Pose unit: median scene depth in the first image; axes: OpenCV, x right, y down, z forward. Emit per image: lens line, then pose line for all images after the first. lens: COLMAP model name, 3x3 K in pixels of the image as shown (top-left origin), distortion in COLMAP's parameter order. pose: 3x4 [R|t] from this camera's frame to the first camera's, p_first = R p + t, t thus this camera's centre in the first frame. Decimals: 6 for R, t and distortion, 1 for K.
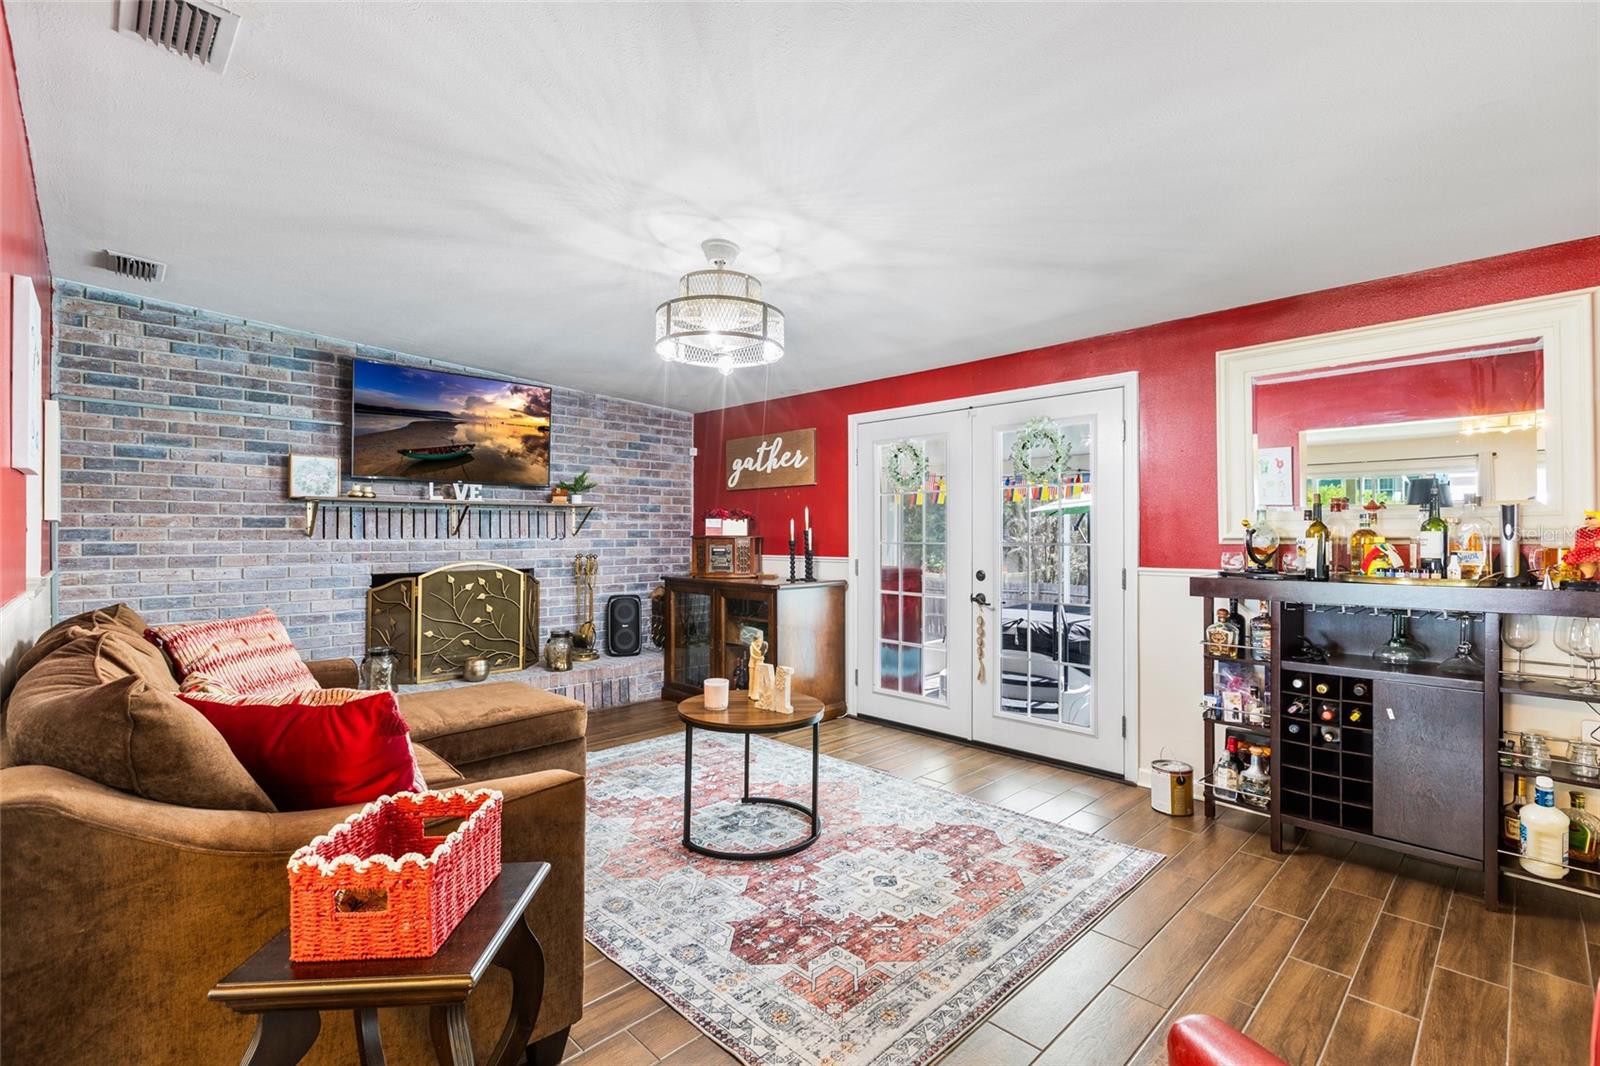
lens RADIAL K [[721.2, 0, 801.0], [0, 721.2, 528.5], [0, 0, 1]] dist [0.004605, 0.001361]
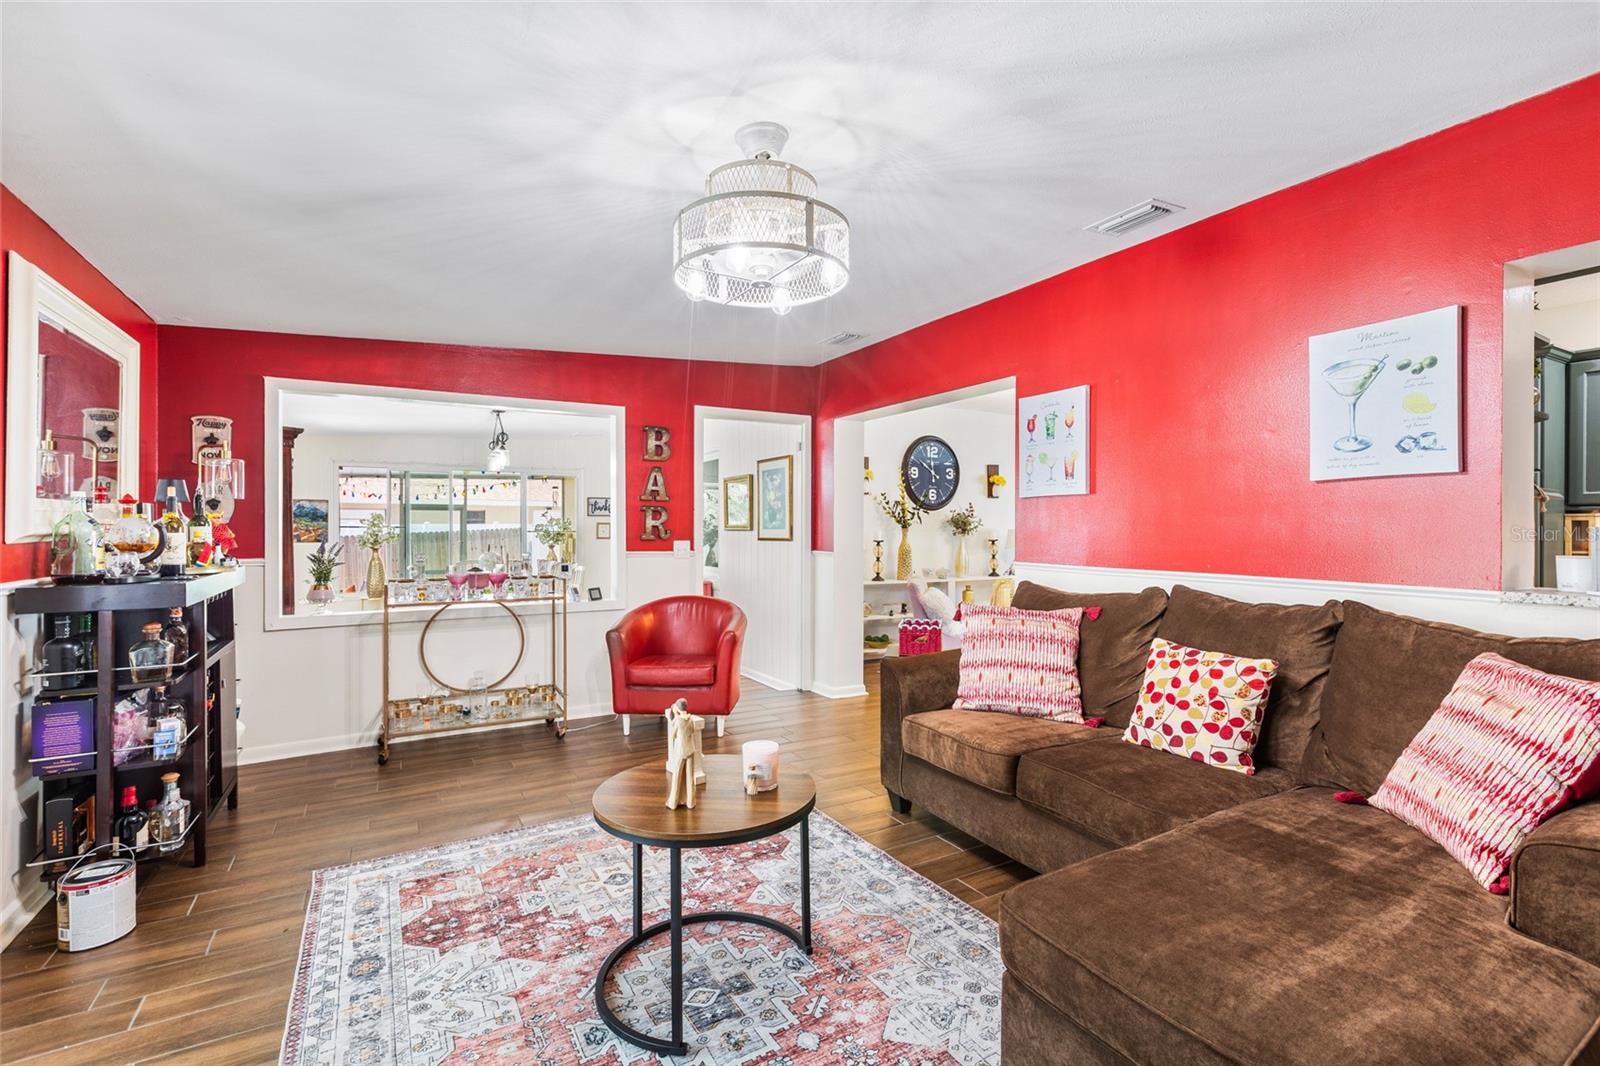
lens RADIAL K [[721.2, 0, 803.4], [0, 721.2, 528.6], [0, 0, 1]] dist [0.004605, 0.001361]
pose [[-0.970623, -0.000630, 0.240607, -0.240624], [-0.002626, 0.999965, -0.007975, 0.008499], [-0.240593, -0.008373, -0.970590, 1.244760]]
